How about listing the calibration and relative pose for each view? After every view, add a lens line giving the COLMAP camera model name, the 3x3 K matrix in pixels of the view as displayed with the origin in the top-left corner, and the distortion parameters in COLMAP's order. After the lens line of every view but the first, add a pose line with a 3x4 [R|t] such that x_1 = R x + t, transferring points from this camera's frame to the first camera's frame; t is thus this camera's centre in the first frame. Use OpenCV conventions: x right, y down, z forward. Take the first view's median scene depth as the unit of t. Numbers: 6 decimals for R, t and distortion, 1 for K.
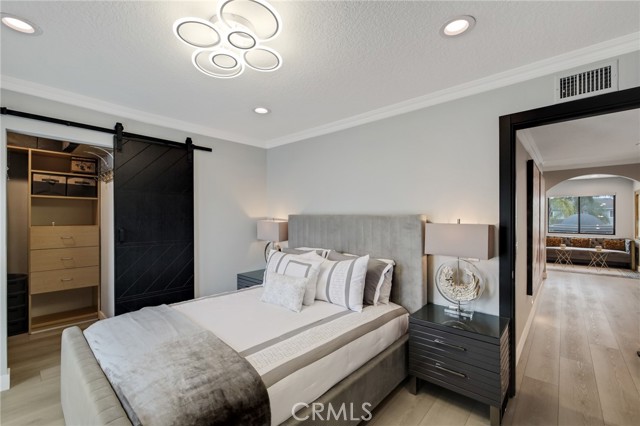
lens RADIAL K [[270.4, 0, 320.0], [0, 270.4, 213.0], [0, 0, 1]] dist [0.000021, -0.000059]
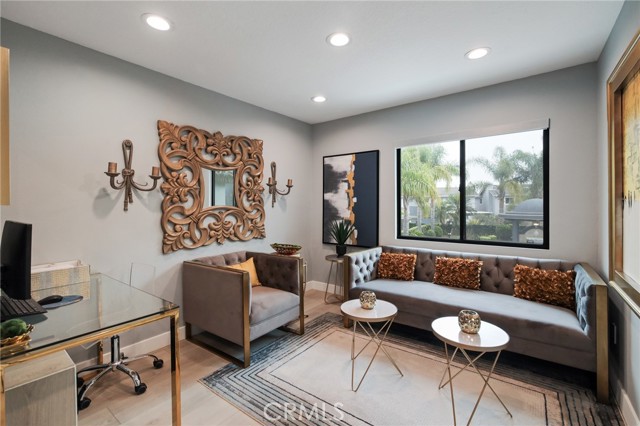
lens RADIAL K [[281.1, 0, 319.9], [0, 281.1, 202.7], [0, 0, 1]] dist [0.001131, 0.000140]
pose [[0.995776, -0.003397, 0.091750, 0.815933], [0.002379, 0.999934, 0.011201, 0.021276], [-0.091782, -0.010935, 0.995719, 0.714503]]
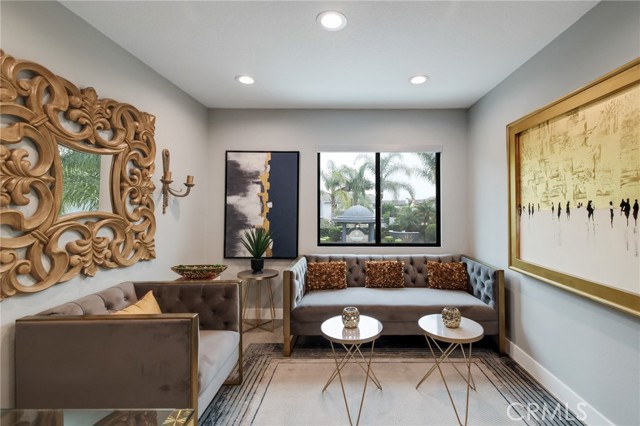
lens RADIAL K [[288.2, 0, 320.9], [0, 288.2, 200.6], [0, 0, 1]] dist [-0.001582, -0.000309]
pose [[0.744780, 0.021771, 0.666955, 0.684244], [-0.015383, 0.999762, -0.015457, 0.020887], [-0.667133, 0.001252, 0.744937, 0.822118]]
